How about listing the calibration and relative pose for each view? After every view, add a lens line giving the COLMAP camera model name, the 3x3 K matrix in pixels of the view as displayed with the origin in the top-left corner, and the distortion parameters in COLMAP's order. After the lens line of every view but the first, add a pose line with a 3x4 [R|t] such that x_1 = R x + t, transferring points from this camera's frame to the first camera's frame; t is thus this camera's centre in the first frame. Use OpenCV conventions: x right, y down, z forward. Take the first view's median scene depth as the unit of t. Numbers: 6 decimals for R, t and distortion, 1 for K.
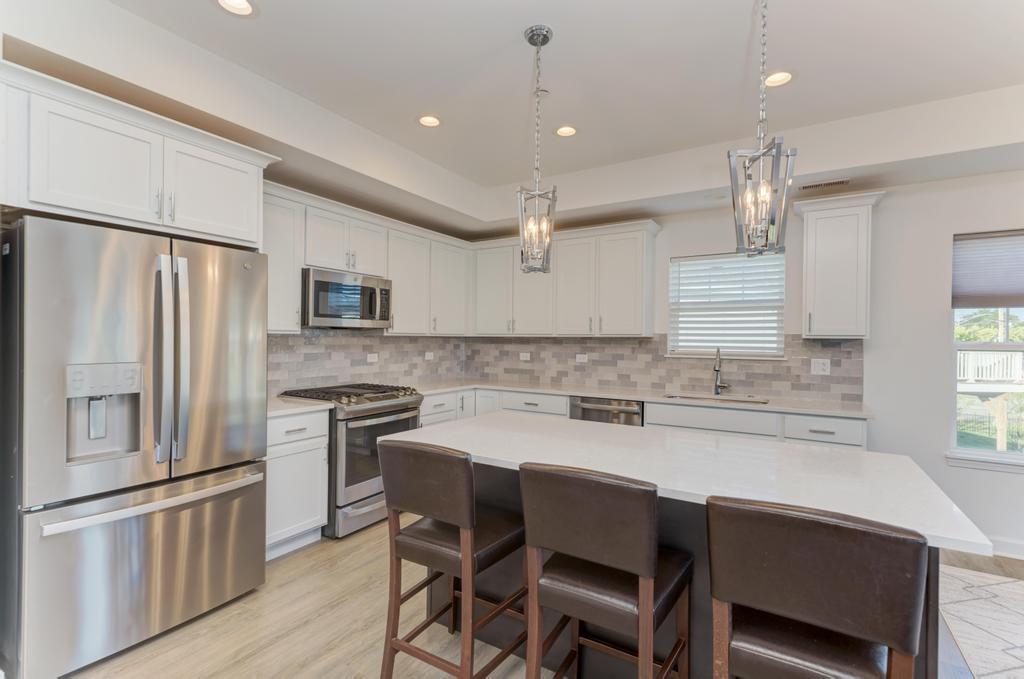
lens RADIAL K [[472.8, 0, 506.5], [0, 472.8, 340.9], [0, 0, 1]] dist [0.004976, -0.000566]
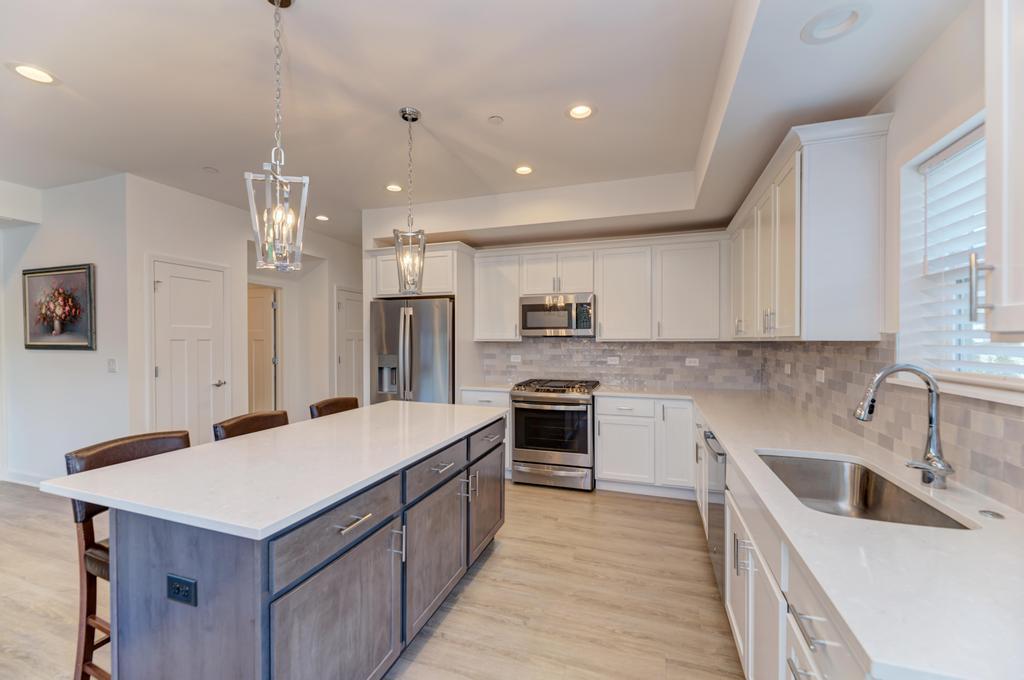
lens RADIAL K [[409.9, 0, 511.9], [0, 409.9, 340.3], [0, 0, 1]] dist [0.008582, -0.002326]
pose [[0.232161, -0.008345, -0.972642, 0.677240], [-0.002084, 0.999957, -0.009076, -0.004754], [0.972675, 0.004134, 0.232133, 0.544758]]
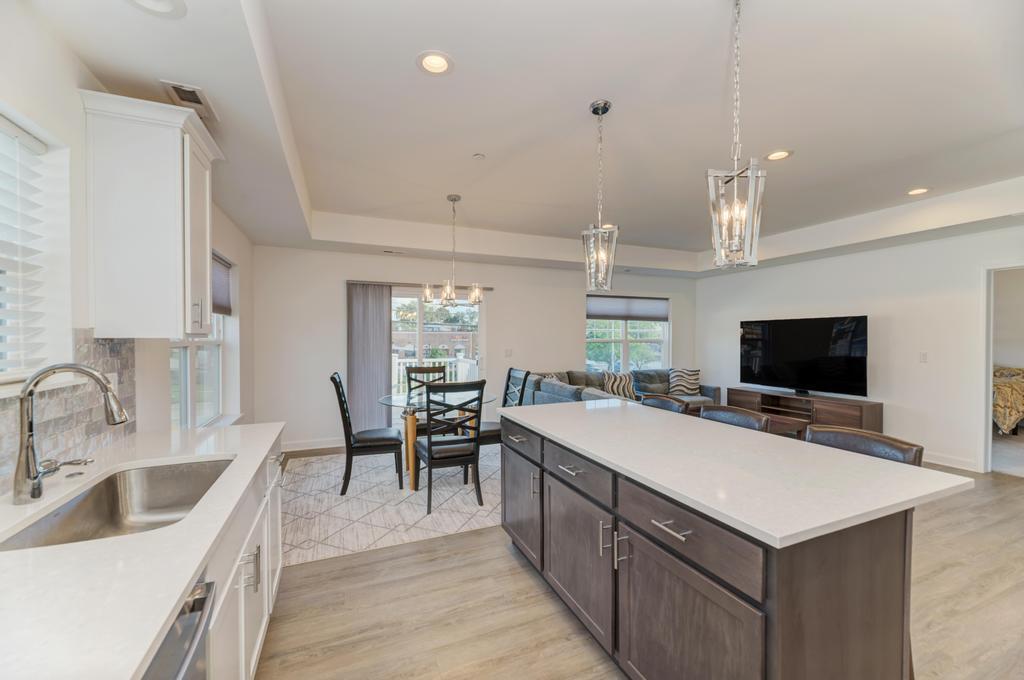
lens RADIAL K [[409.9, 0, 513.5], [0, 409.9, 339.8], [0, 0, 1]] dist [0.008582, -0.002326]
pose [[-0.821394, -0.017029, 0.570106, -0.018482], [-0.008878, 0.999815, 0.017074, -0.013321], [-0.570292, 0.008964, -0.821393, 0.994752]]
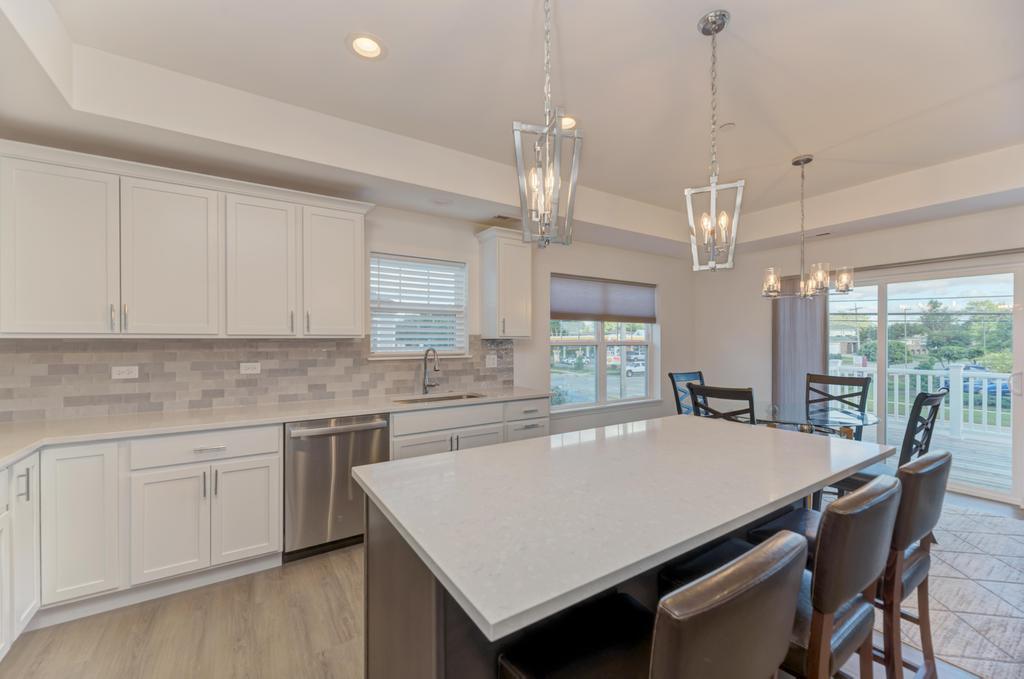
lens RADIAL K [[409.9, 0, 511.8], [0, 409.9, 341.5], [0, 0, 1]] dist [0.008582, -0.002326]
pose [[0.416139, -0.010815, 0.909237, -0.274231], [0.010419, 0.999920, 0.007125, -0.004598], [-0.909241, 0.006508, 0.416219, 0.434279]]
